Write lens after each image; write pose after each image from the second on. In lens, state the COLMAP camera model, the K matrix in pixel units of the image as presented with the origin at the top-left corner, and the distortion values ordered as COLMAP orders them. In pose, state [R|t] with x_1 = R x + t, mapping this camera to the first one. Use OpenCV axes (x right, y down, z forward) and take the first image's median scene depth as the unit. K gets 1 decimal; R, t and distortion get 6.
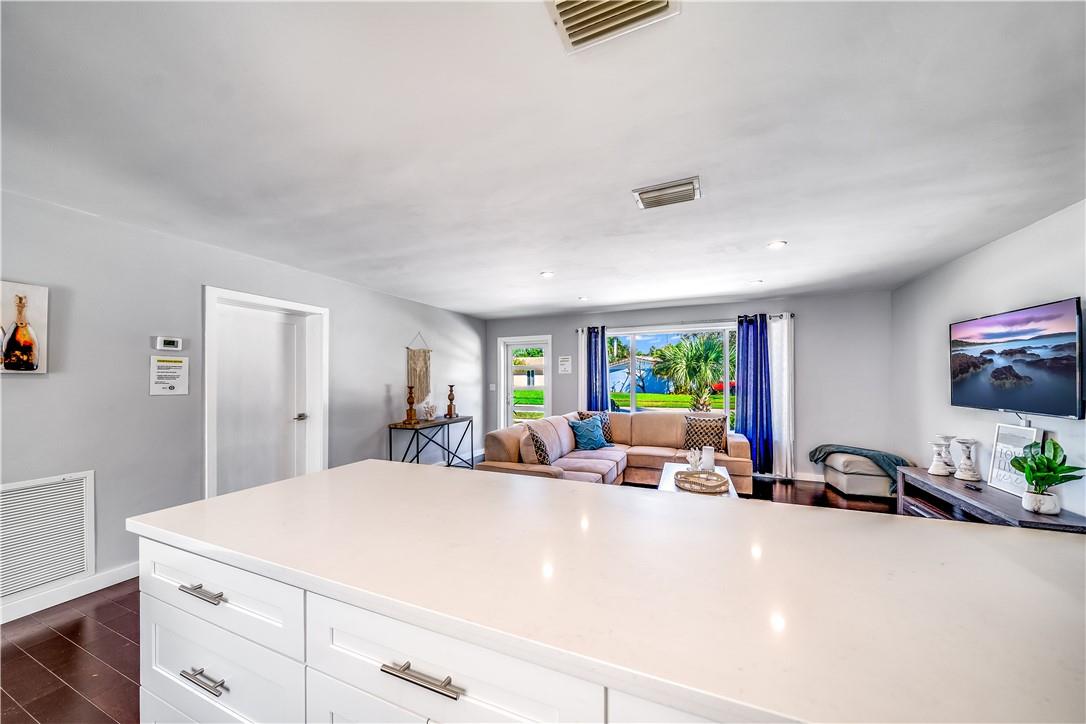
lens RADIAL K [[379.0, 0, 534.7], [0, 379.0, 378.6], [0, 0, 1]] dist [-0.001444, 0.000018]
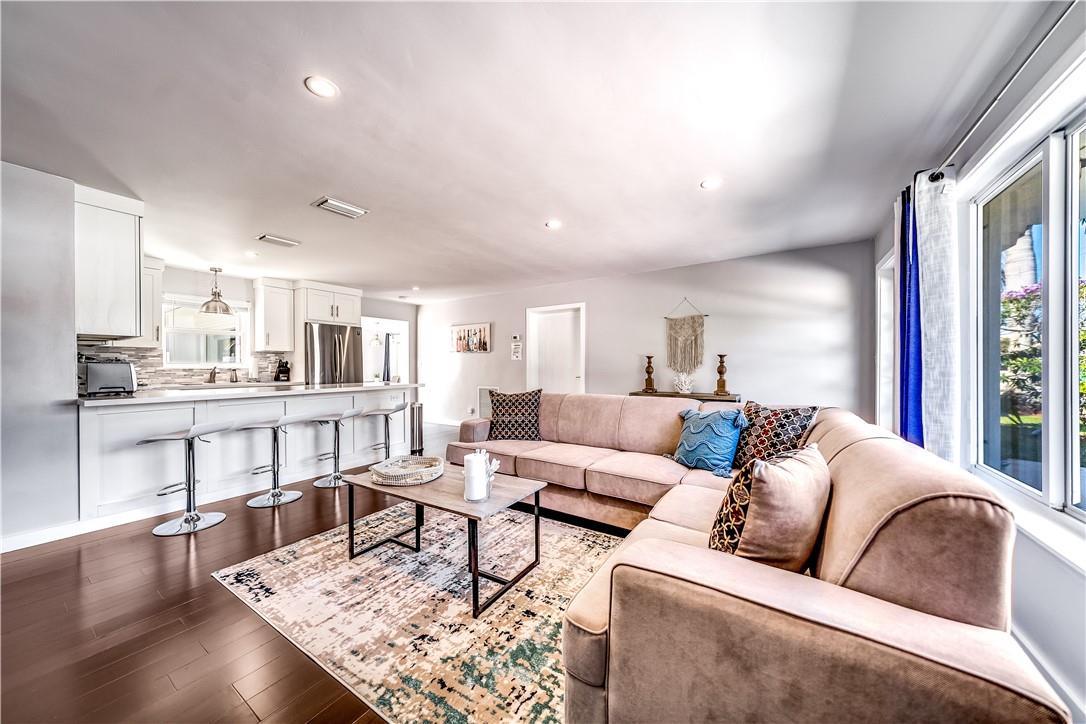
lens RADIAL K [[370.0, 0, 539.7], [0, 370.0, 367.3], [0, 0, 1]] dist [-0.000924, -0.000048]
pose [[-0.171667, 0.009123, -0.985113, 0.991839], [0.005851, 0.999949, 0.008240, 0.056105], [0.985138, -0.004350, -0.171712, 1.230009]]
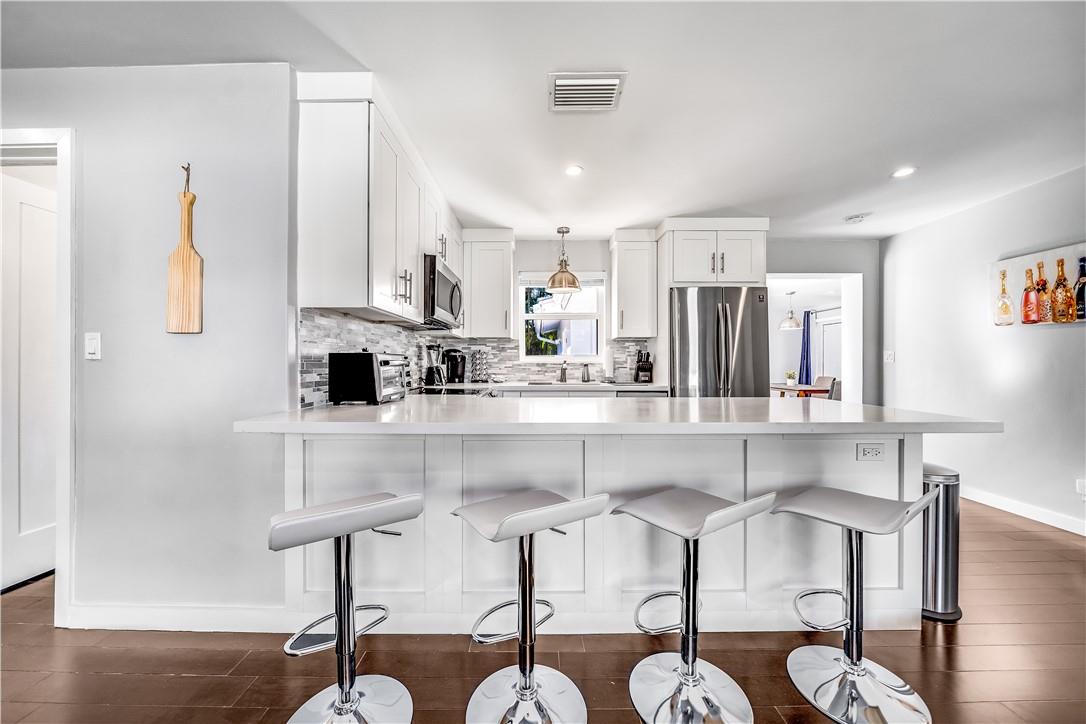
lens RADIAL K [[381.4, 0, 537.0], [0, 381.4, 360.0], [0, 0, 1]] dist [-0.018638, -0.000014]
pose [[-0.917470, 0.002770, -0.397795, 0.325213], [0.004759, 0.999981, -0.004013, 0.060402], [0.397776, -0.005575, -0.917466, 0.743207]]
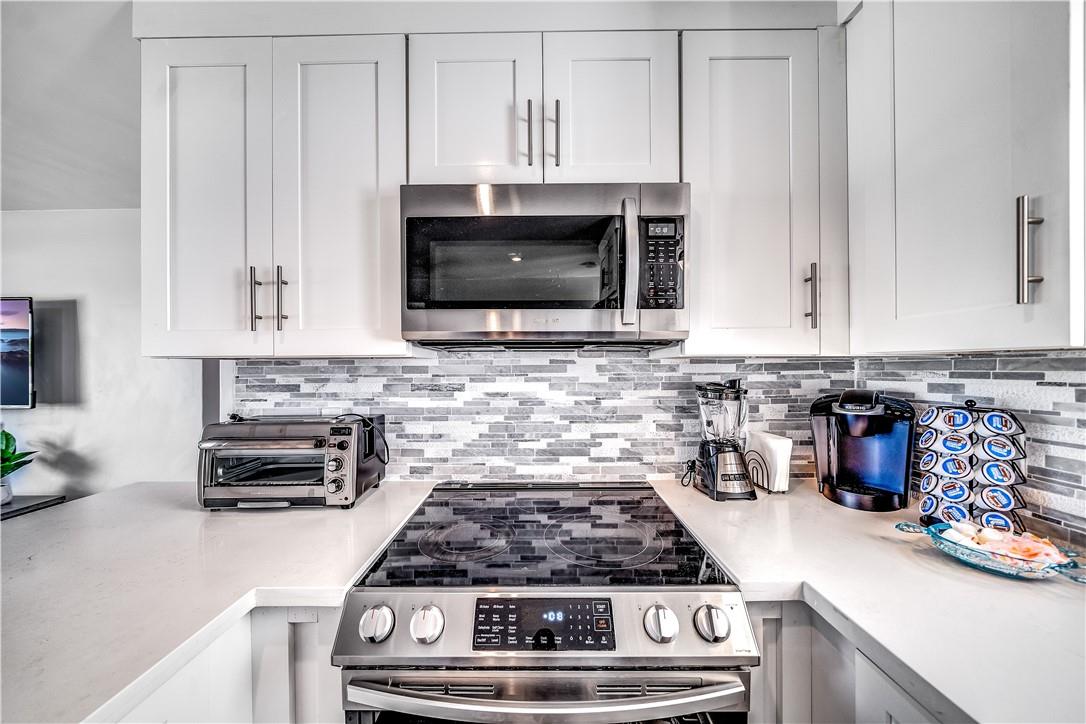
lens RADIAL K [[370.0, 0, 539.7], [0, 370.0, 367.3], [0, 0, 1]] dist [-0.000924, -0.000048]
pose [[-0.391841, 0.005227, 0.920018, -0.082579], [0.007359, 0.999970, -0.002547, 0.000815], [-0.920004, 0.005772, -0.391867, 0.035631]]
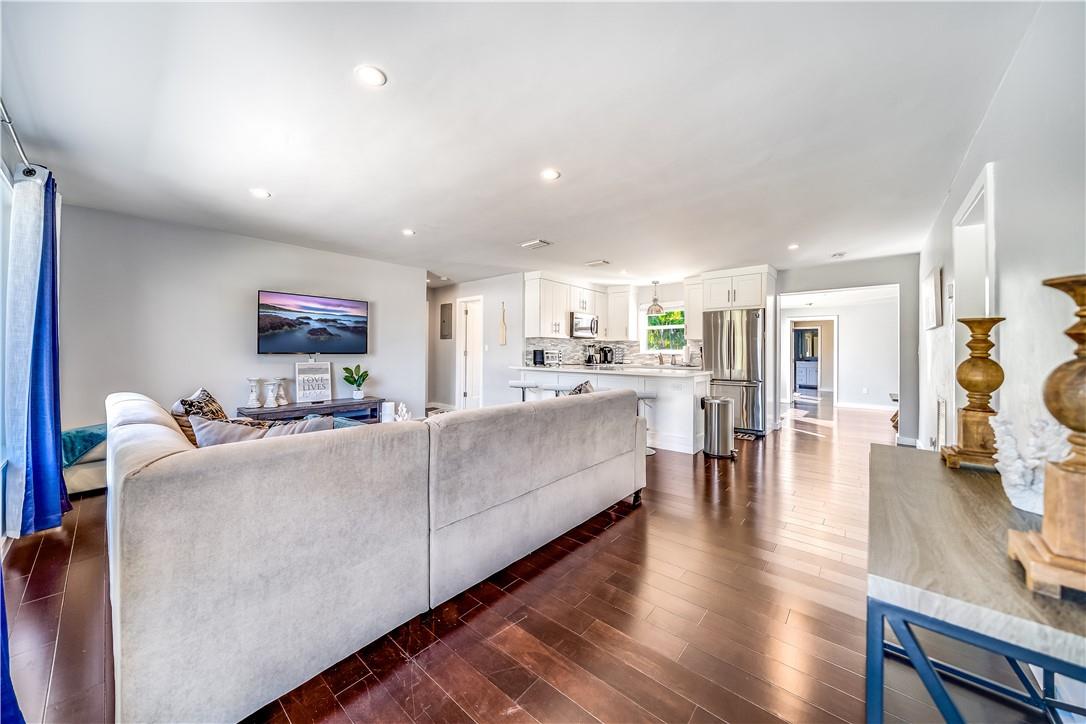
lens RADIAL K [[381.4, 0, 537.0], [0, 381.4, 360.0], [0, 0, 1]] dist [-0.018638, -0.000014]
pose [[-0.953873, -0.009280, 0.300068, -0.169727], [-0.003894, 0.999821, 0.018542, 0.061367], [-0.300187, 0.016518, -0.953737, 1.849712]]
